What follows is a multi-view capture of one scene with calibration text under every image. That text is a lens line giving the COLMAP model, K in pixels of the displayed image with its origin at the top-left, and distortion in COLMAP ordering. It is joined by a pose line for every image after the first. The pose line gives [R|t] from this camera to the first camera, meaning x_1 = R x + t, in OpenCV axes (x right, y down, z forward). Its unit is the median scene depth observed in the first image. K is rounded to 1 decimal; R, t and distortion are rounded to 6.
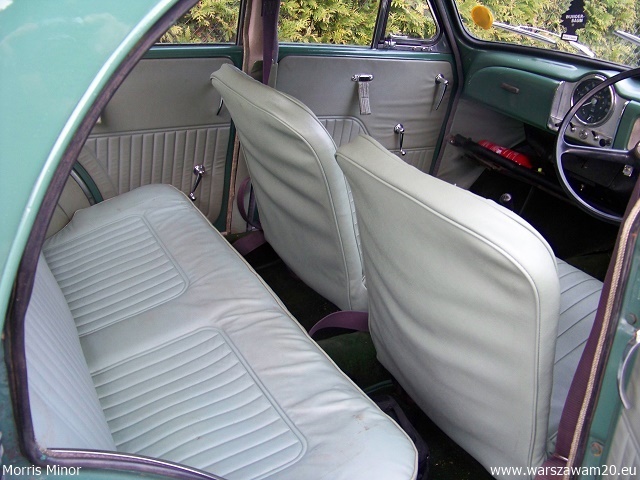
lens RADIAL K [[622.6, 0, 320.0], [0, 622.6, 240.0], [0, 0, 1]] dist [-0.255452, 0.268201]
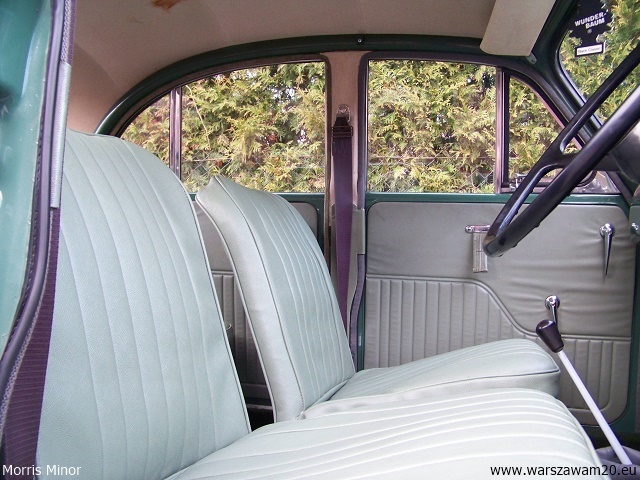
lens RADIAL K [[622.6, 0, 320.0], [0, 622.6, 240.0], [0, 0, 1]] dist [-0.255452, 0.268201]
pose [[0.701671, -0.108174, -0.704241, 0.470110], [-0.275446, 0.870377, -0.408135, 0.128457], [0.657105, 0.480357, 0.580922, 0.391294]]
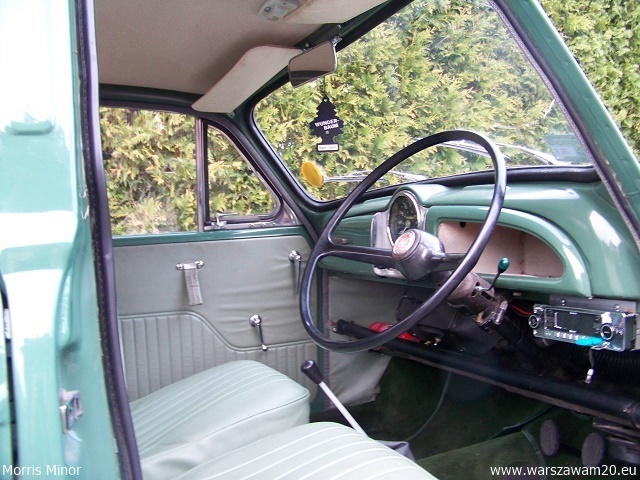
lens RADIAL K [[622.6, 0, 320.0], [0, 622.6, 240.0], [0, 0, 1]] dist [-0.255452, 0.268201]
pose [[0.978315, -0.161606, -0.129547, 0.365505], [0.094070, 0.903924, -0.417221, 0.090447], [0.184526, 0.395987, 0.899525, 0.207850]]
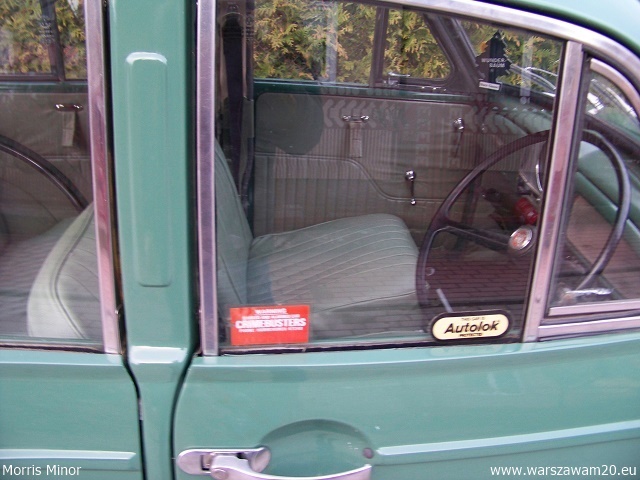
lens RADIAL K [[622.6, 0, 320.0], [0, 622.6, 240.0], [0, 0, 1]] dist [-0.255452, 0.268201]
pose [[0.893385, 0.147225, -0.424486, 0.433003], [-0.156545, 0.987585, 0.013056, -0.082974], [0.421138, 0.054787, 0.905341, 0.132765]]
